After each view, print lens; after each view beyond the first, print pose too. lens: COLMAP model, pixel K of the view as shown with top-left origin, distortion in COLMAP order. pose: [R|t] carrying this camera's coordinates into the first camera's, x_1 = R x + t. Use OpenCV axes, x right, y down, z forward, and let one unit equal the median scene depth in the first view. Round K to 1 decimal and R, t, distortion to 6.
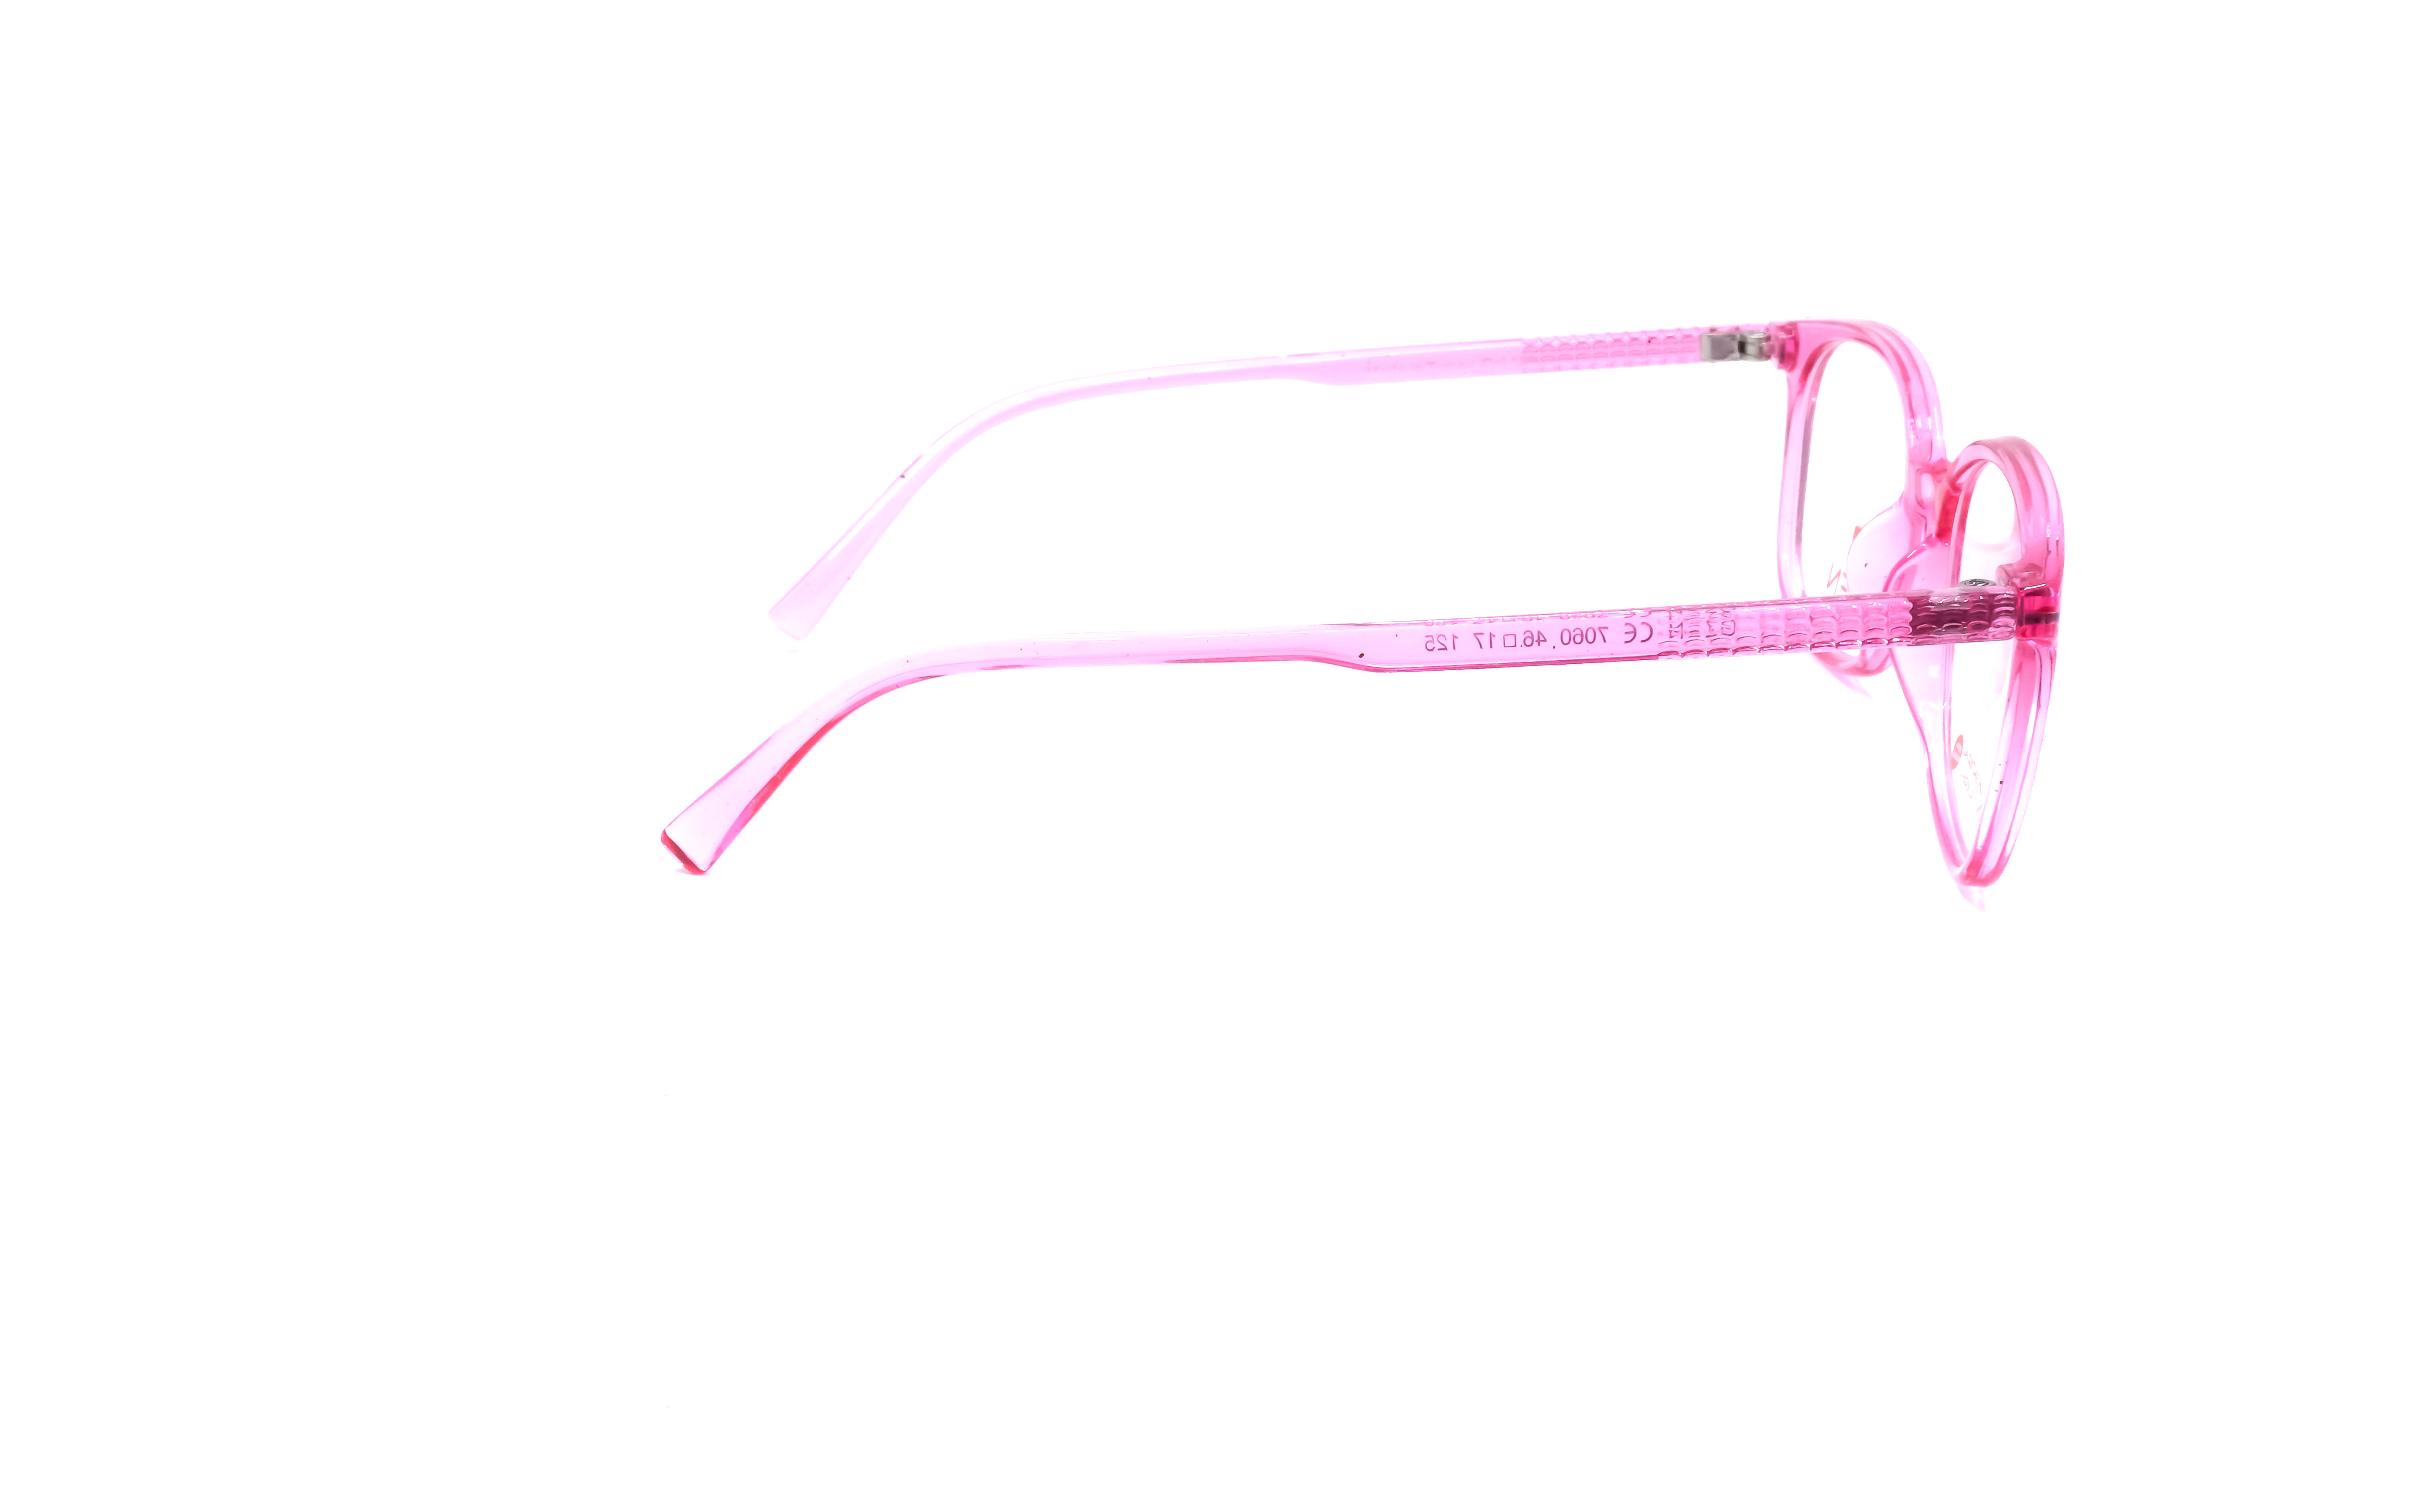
lens RADIAL K [[3046.7, 0, 1212.3], [0, 3046.7, 765.4], [0, 0, 1]] dist [-0.016529, 0.000000]
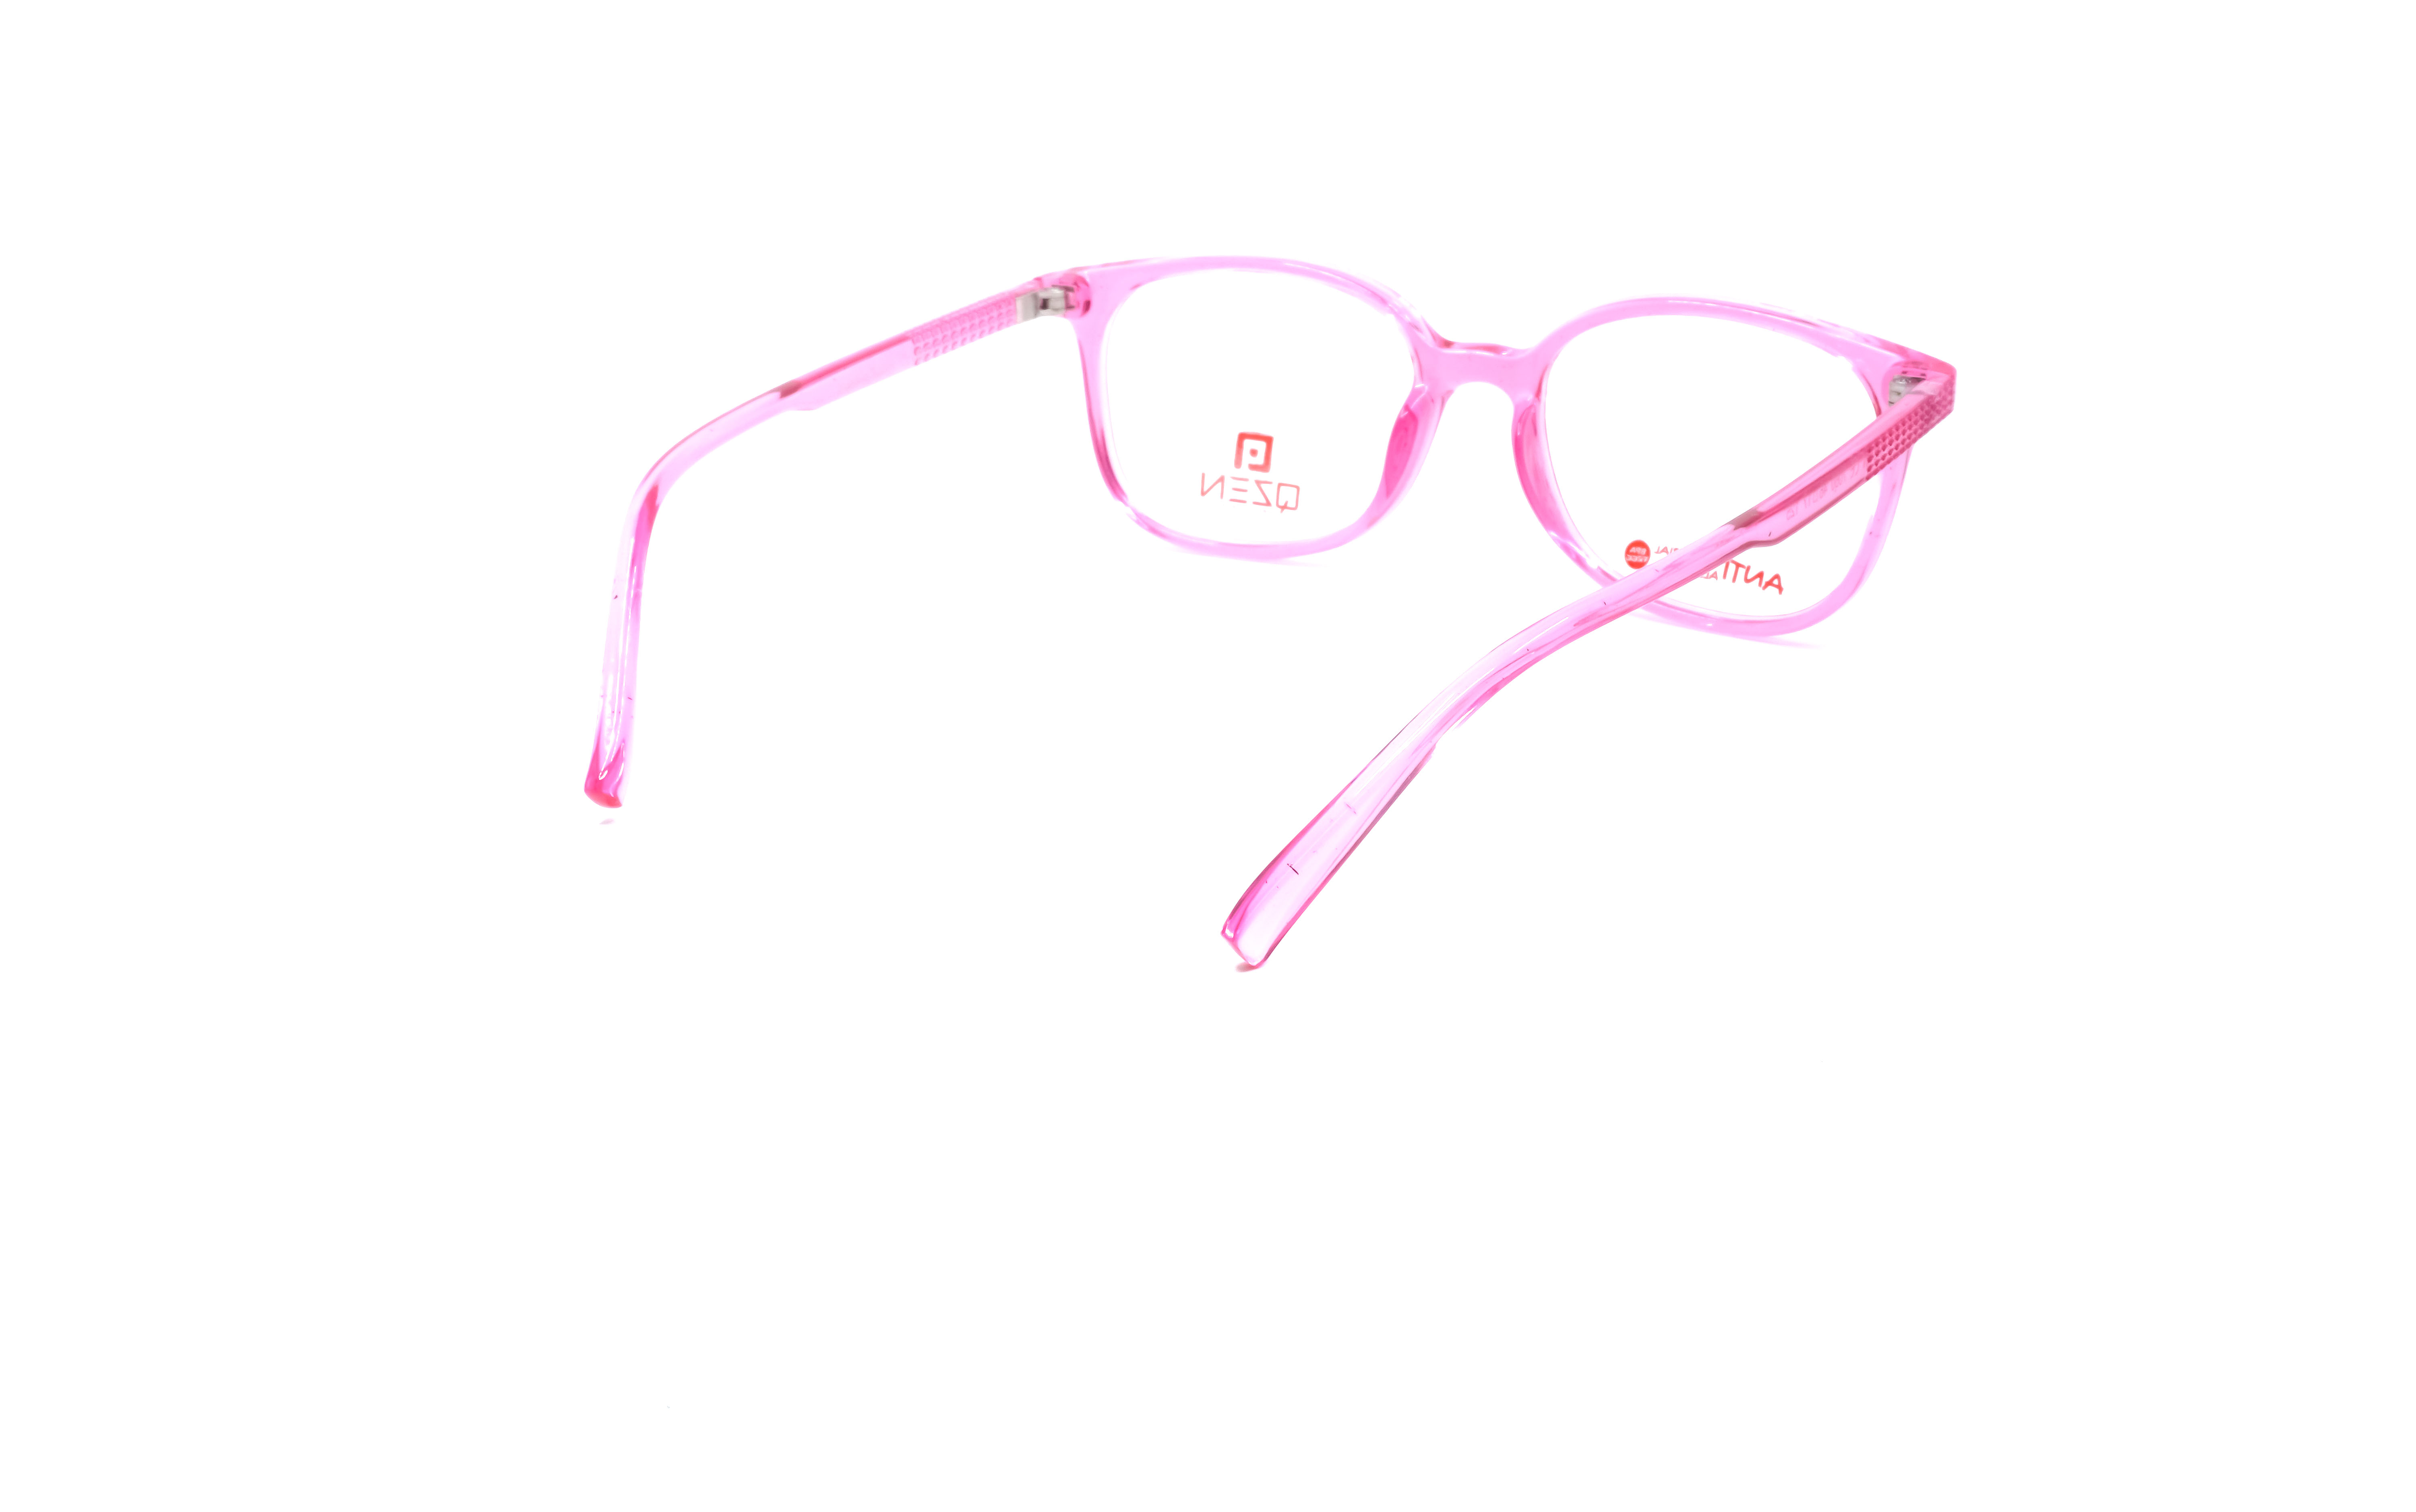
lens RADIAL K [[3046.7, 0, 1203.7], [0, 3046.7, 752.1], [0, 0, 1]] dist [-0.016529, 0.000000]
pose [[0.503370, -0.276322, 0.818697, -0.918400], [0.276593, 0.949162, 0.150295, -0.170588], [-0.818606, 0.150792, 0.554208, 0.491603]]
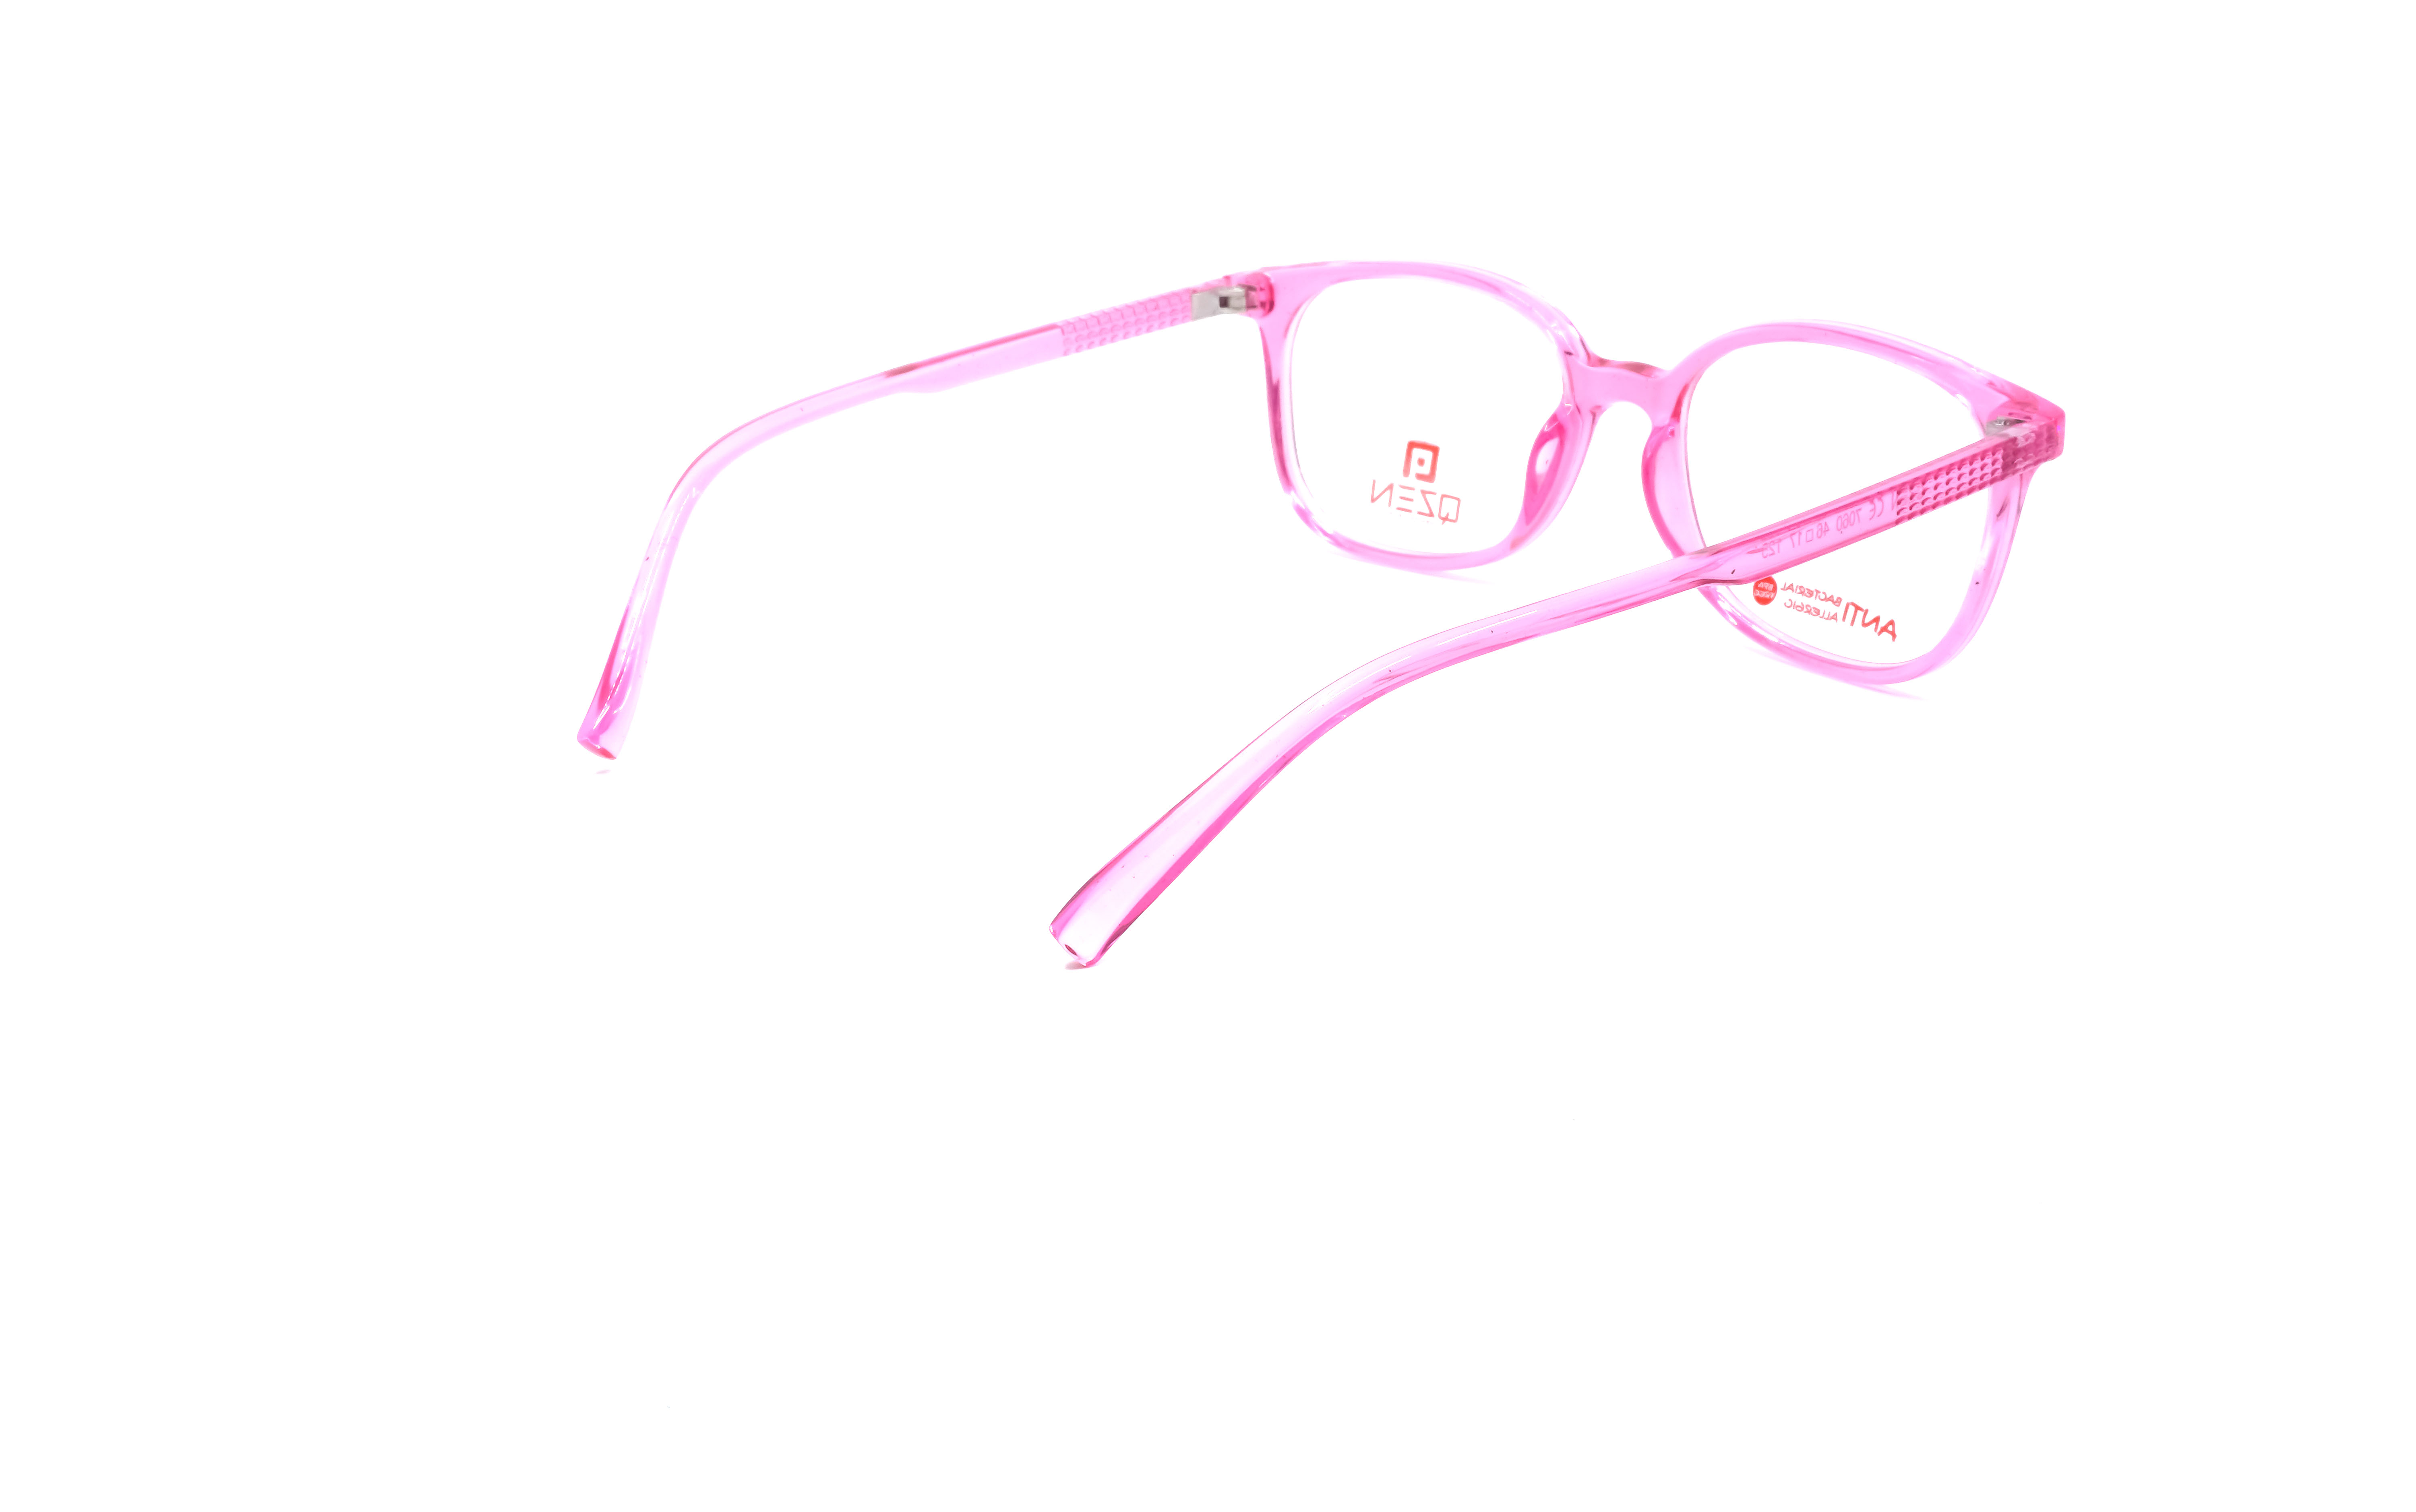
lens RADIAL K [[3046.7, 0, 1203.1], [0, 3046.7, 763.6], [0, 0, 1]] dist [-0.016529, 0.000000]
pose [[0.709316, -0.227516, 0.667163, -0.747971], [0.226553, 0.969844, 0.089869, -0.099467], [-0.667491, 0.087403, 0.739471, 0.287996]]
